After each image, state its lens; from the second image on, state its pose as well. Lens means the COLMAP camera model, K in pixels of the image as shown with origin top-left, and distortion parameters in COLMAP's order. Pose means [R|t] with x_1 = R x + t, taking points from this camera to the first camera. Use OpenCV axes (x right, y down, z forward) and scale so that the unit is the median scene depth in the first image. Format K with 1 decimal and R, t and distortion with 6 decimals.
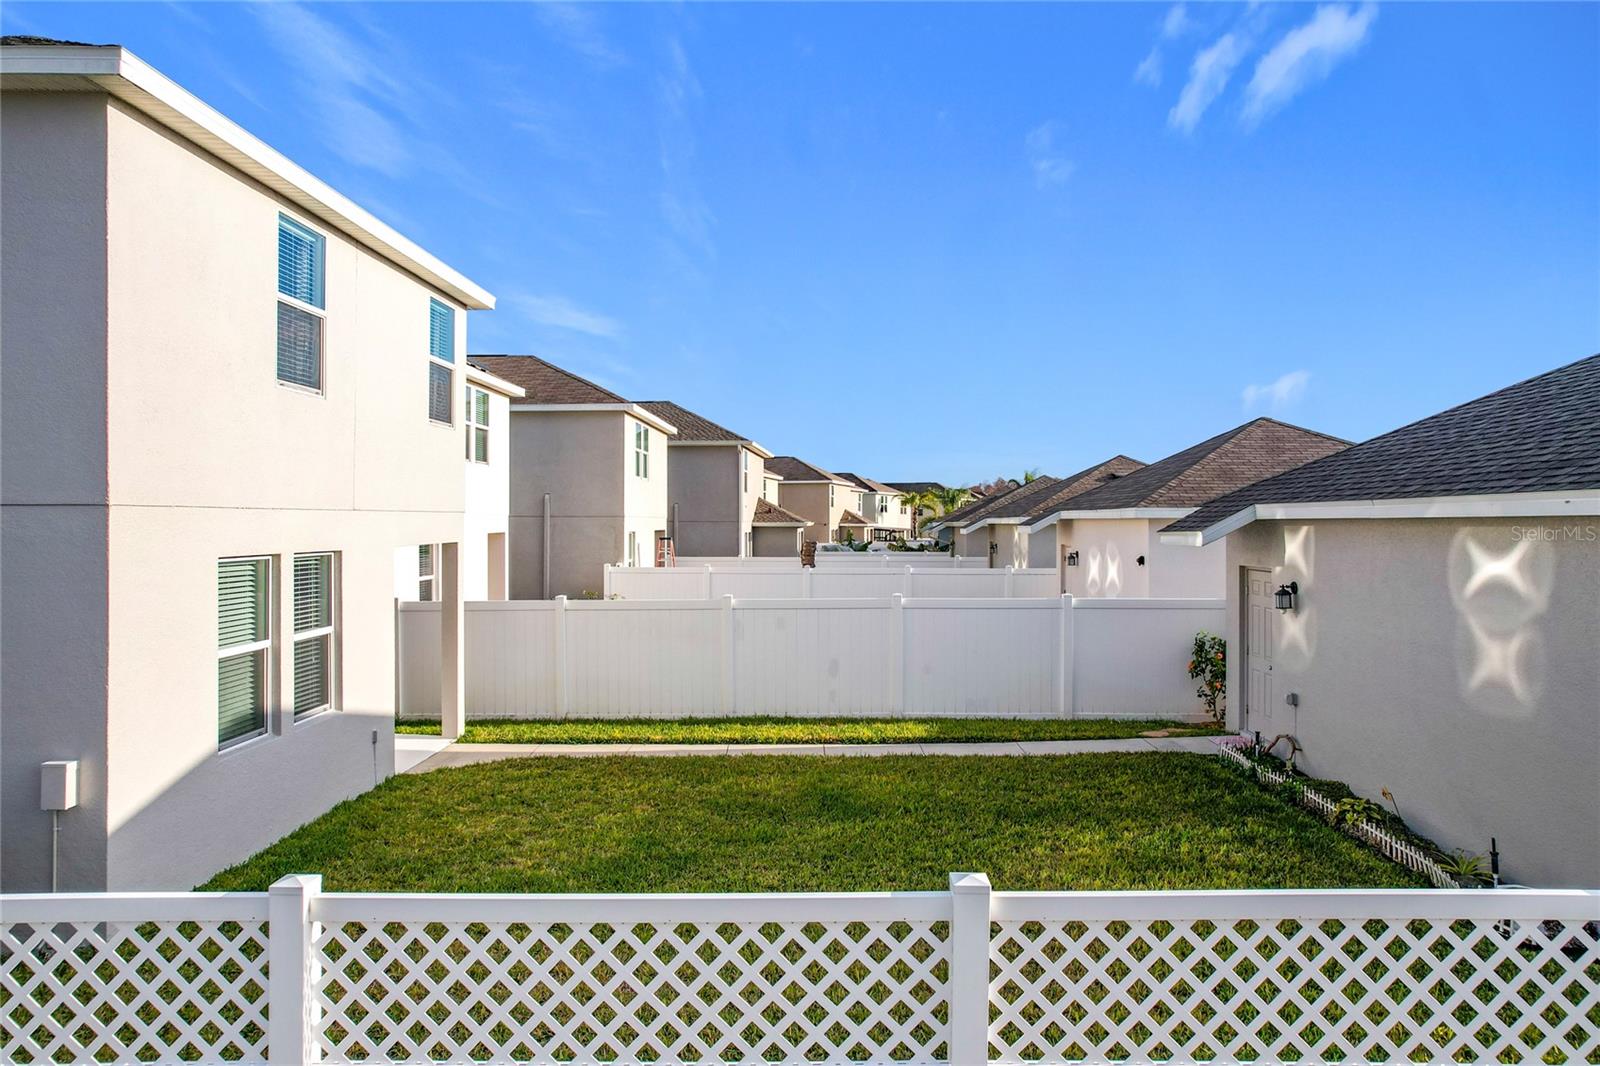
lens RADIAL K [[1014.1, 0, 808.7], [0, 1014.1, 564.0], [0, 0, 1]] dist [-0.058525, 0.060802]
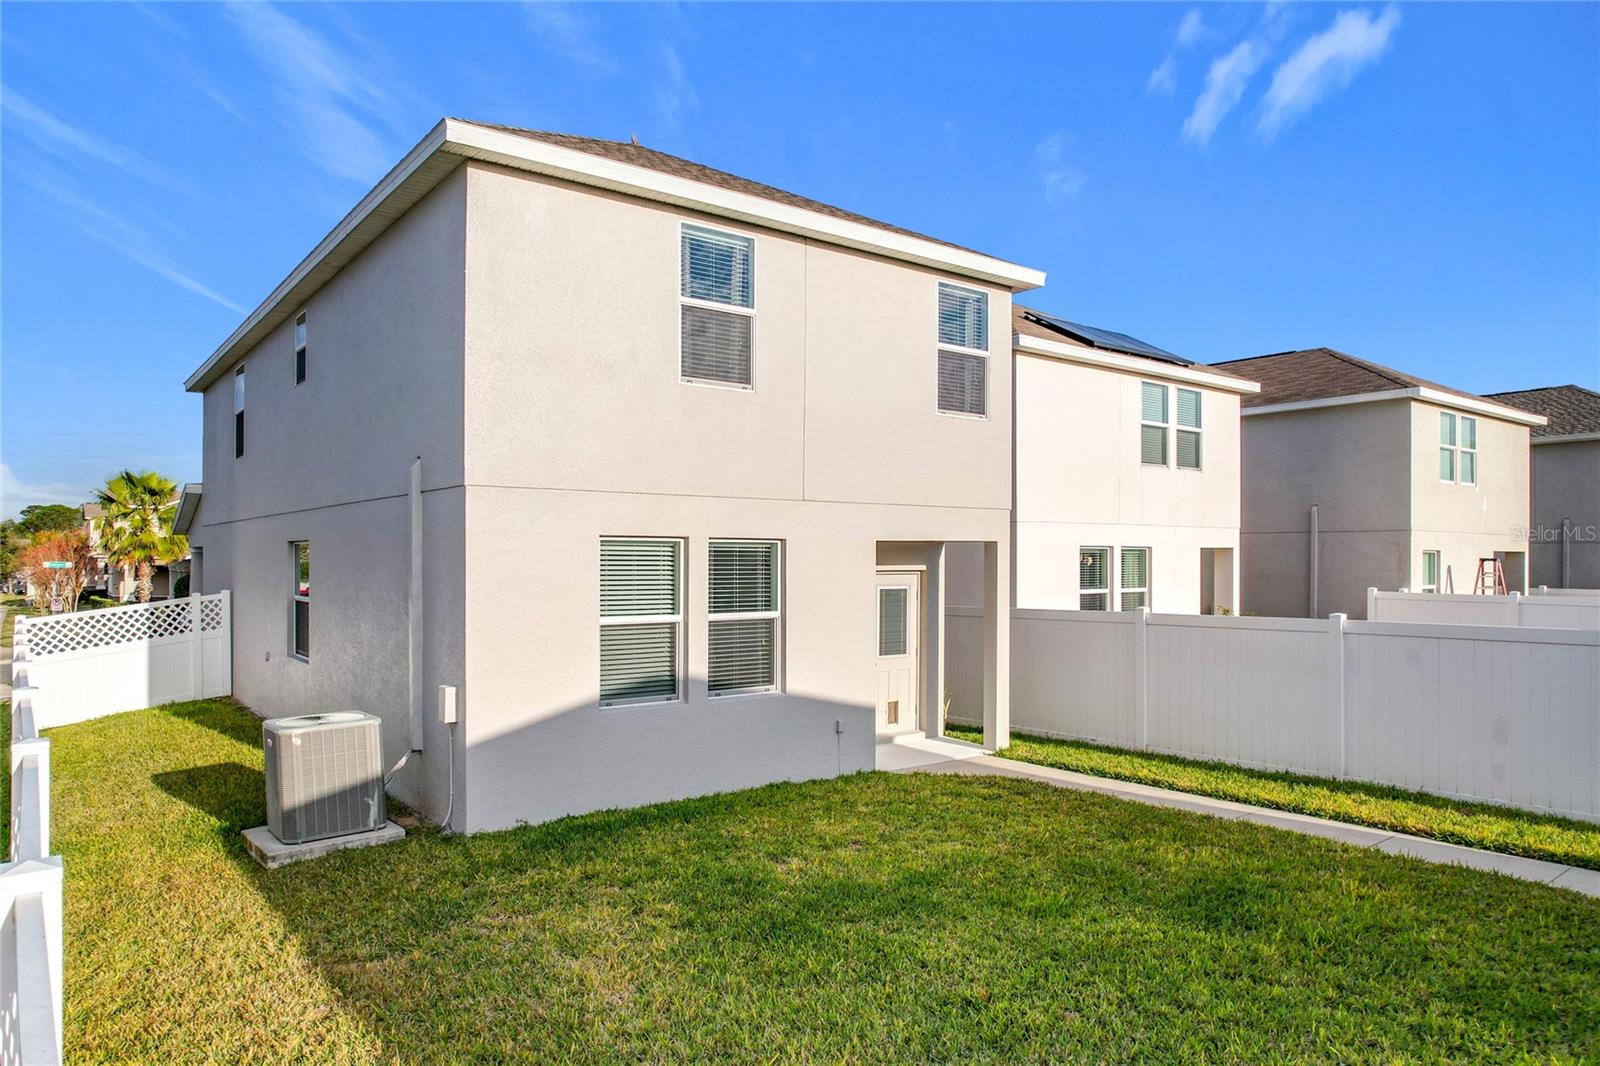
lens RADIAL K [[1034.9, 0, 829.7], [0, 1034.9, 579.8], [0, 0, 1]] dist [-0.037202, 0.032694]
pose [[0.637184, 0.014782, -0.770570, 0.313941], [-0.033015, 0.999422, -0.008129, 0.029533], [0.770004, 0.030620, 0.637304, 0.285417]]
